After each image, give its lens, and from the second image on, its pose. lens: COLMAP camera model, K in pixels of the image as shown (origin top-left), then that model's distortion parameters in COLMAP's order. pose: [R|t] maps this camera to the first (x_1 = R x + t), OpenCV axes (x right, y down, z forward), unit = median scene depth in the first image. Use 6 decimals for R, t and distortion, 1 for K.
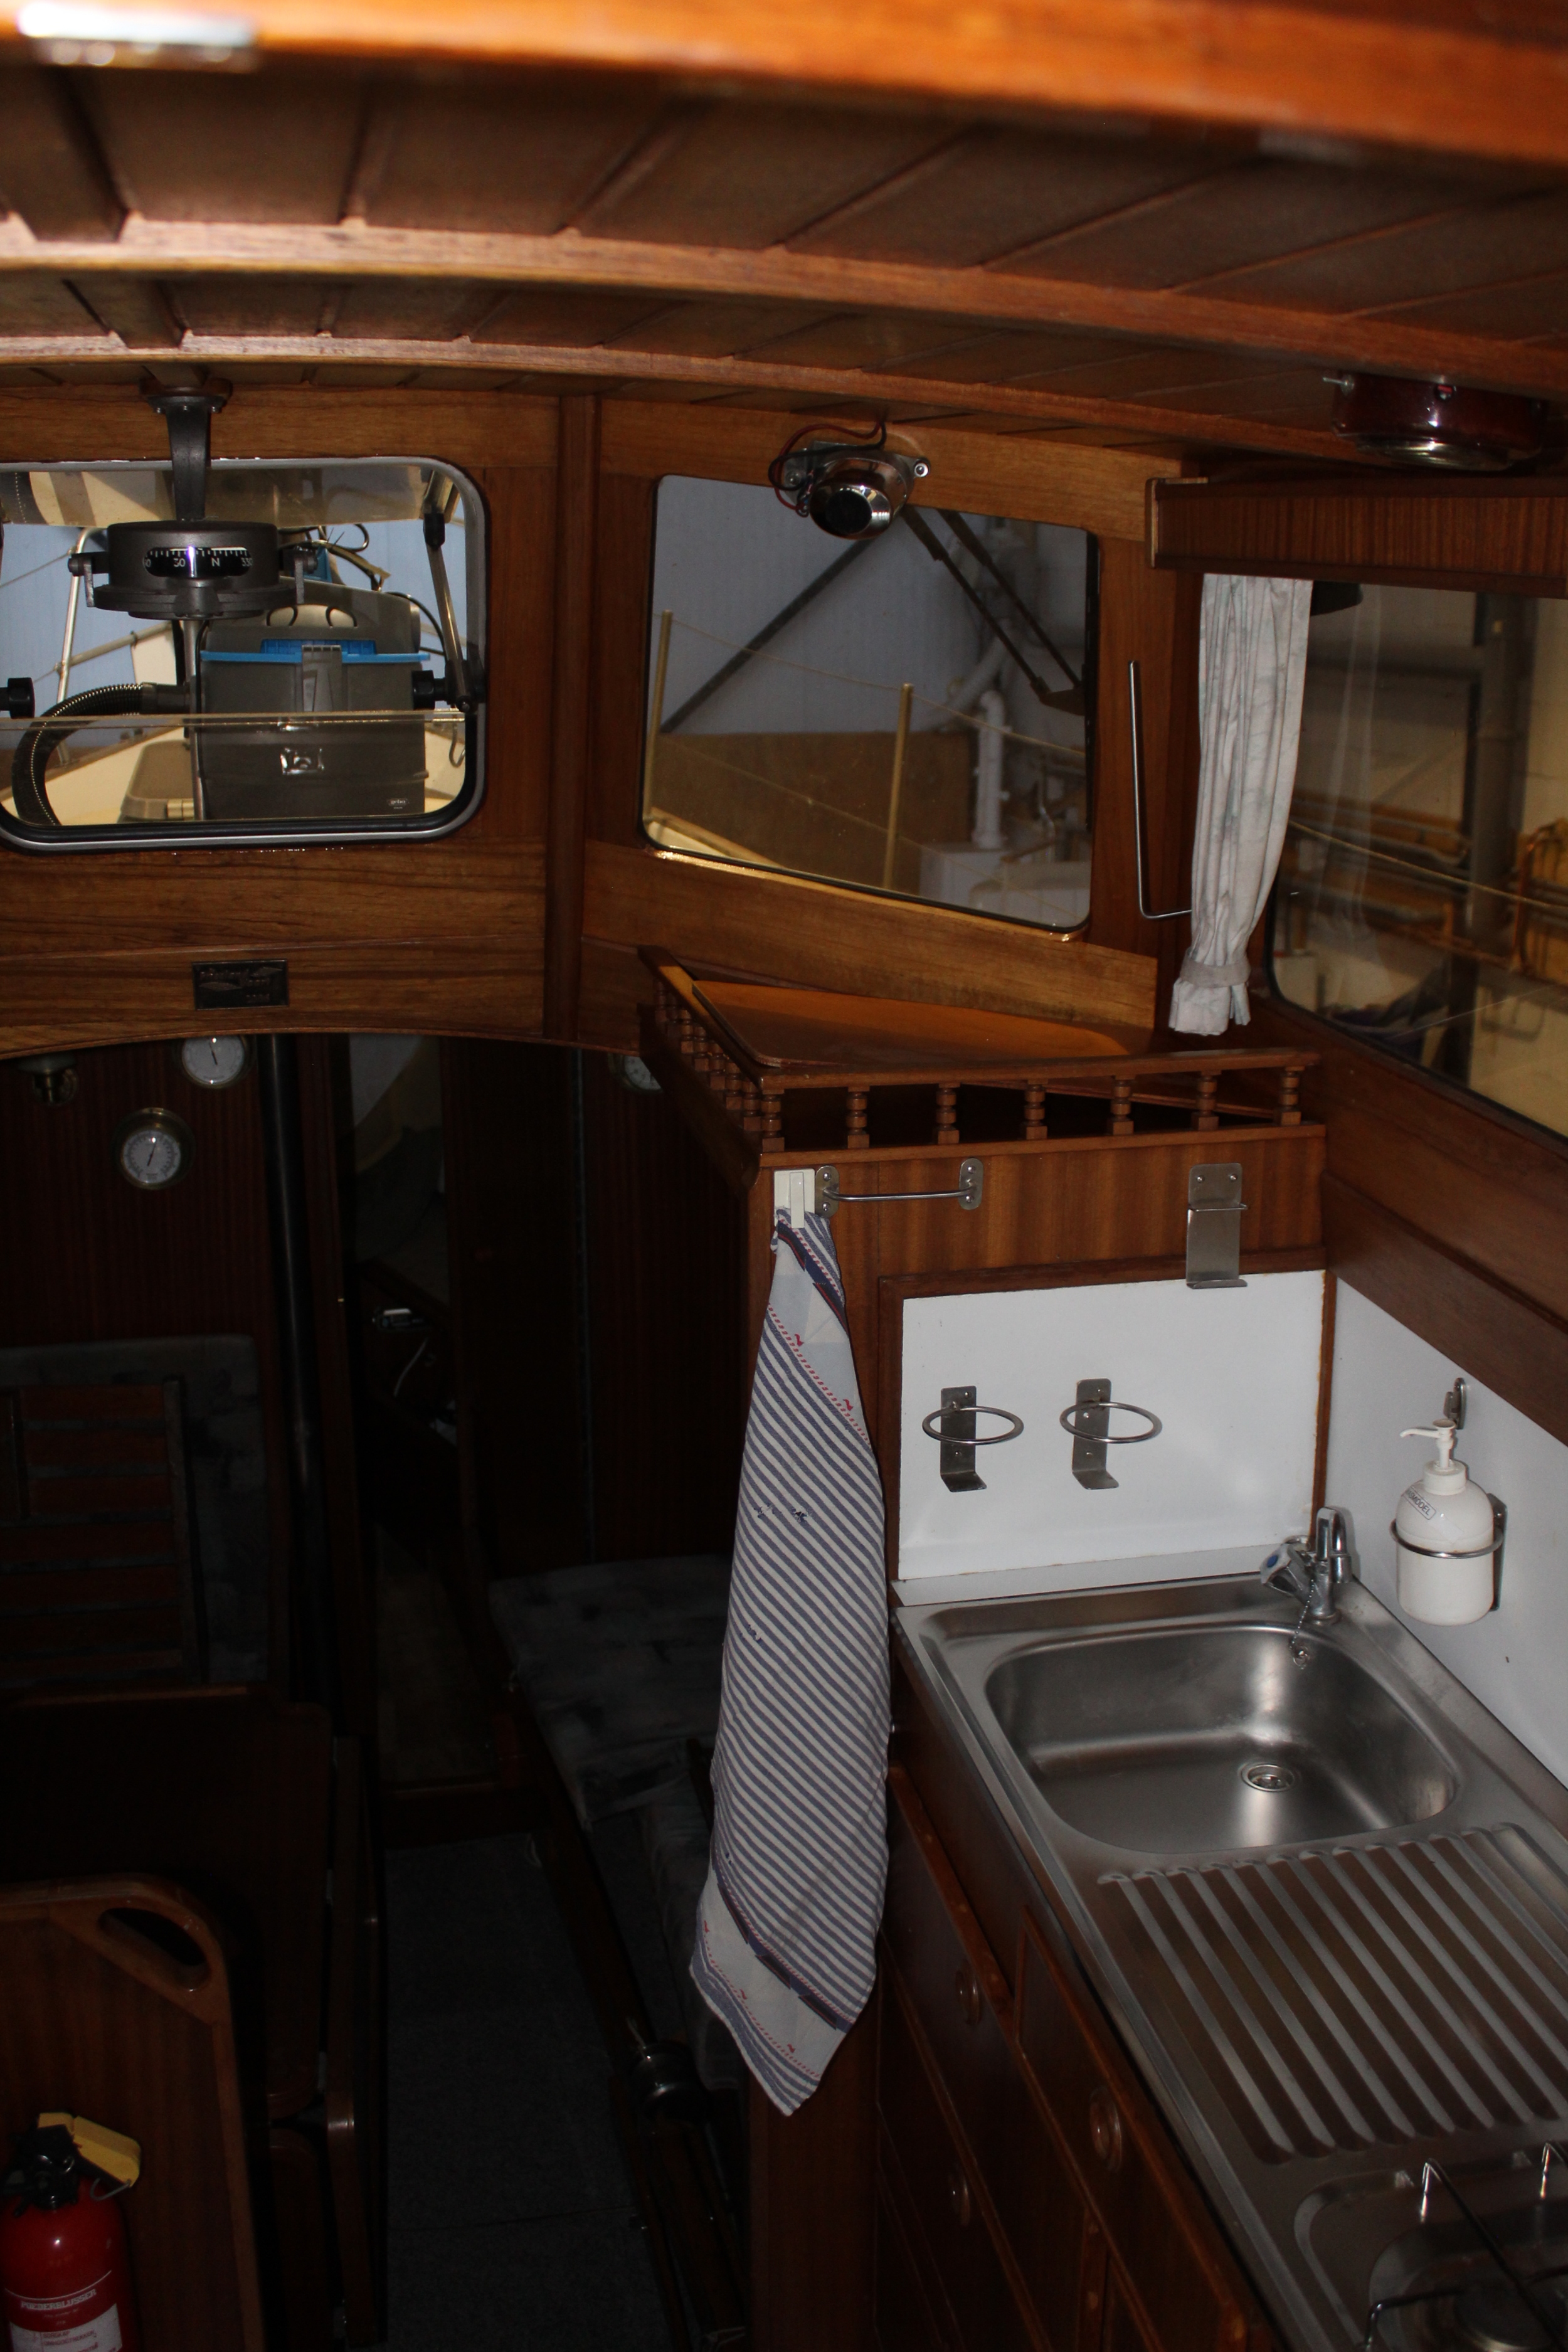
lens RADIAL K [[2243.3, 0, 771.5], [0, 2243.3, 1174.9], [0, 0, 1]] dist [-0.142253, 0.149200]
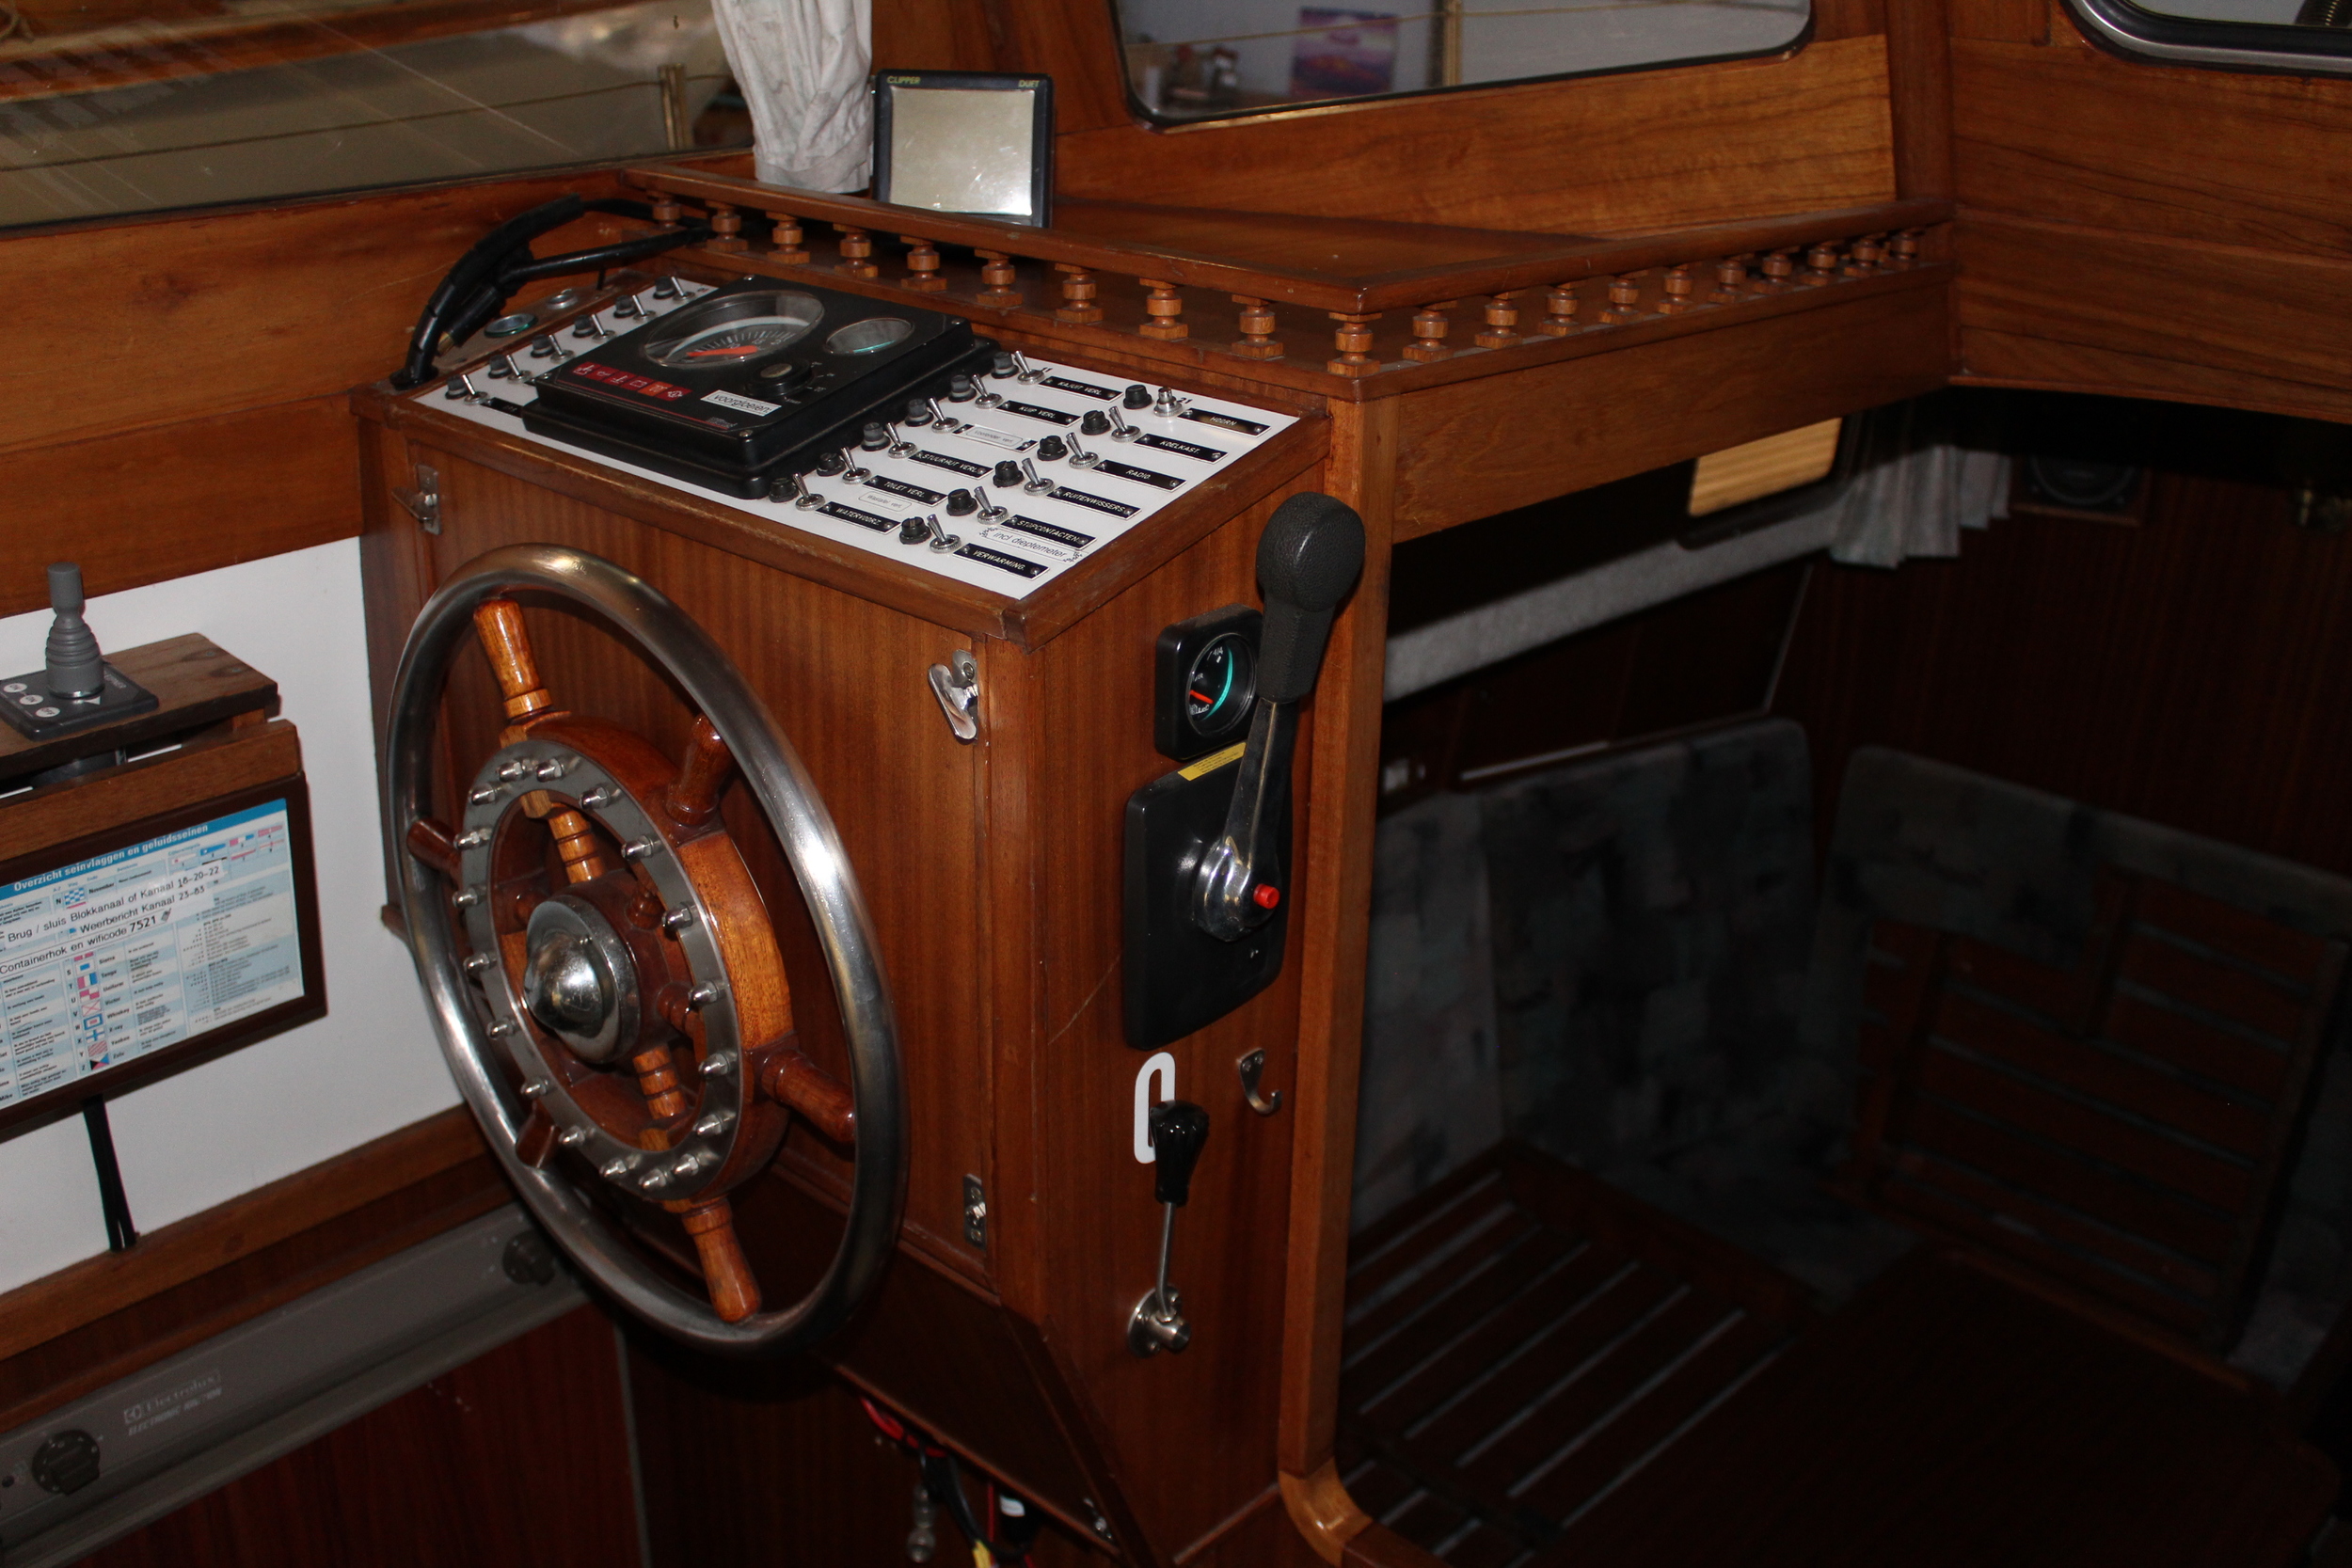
lens RADIAL K [[2243.1, 0, 1165.6], [0, 2243.1, 773.5], [0, 0, 1]] dist [-0.142253, 0.149200]
pose [[0.591859, 0.318831, -0.740303, 0.018856], [-0.250586, 0.945714, 0.206958, -0.018251], [0.766100, 0.063020, 0.639624, 0.485054]]
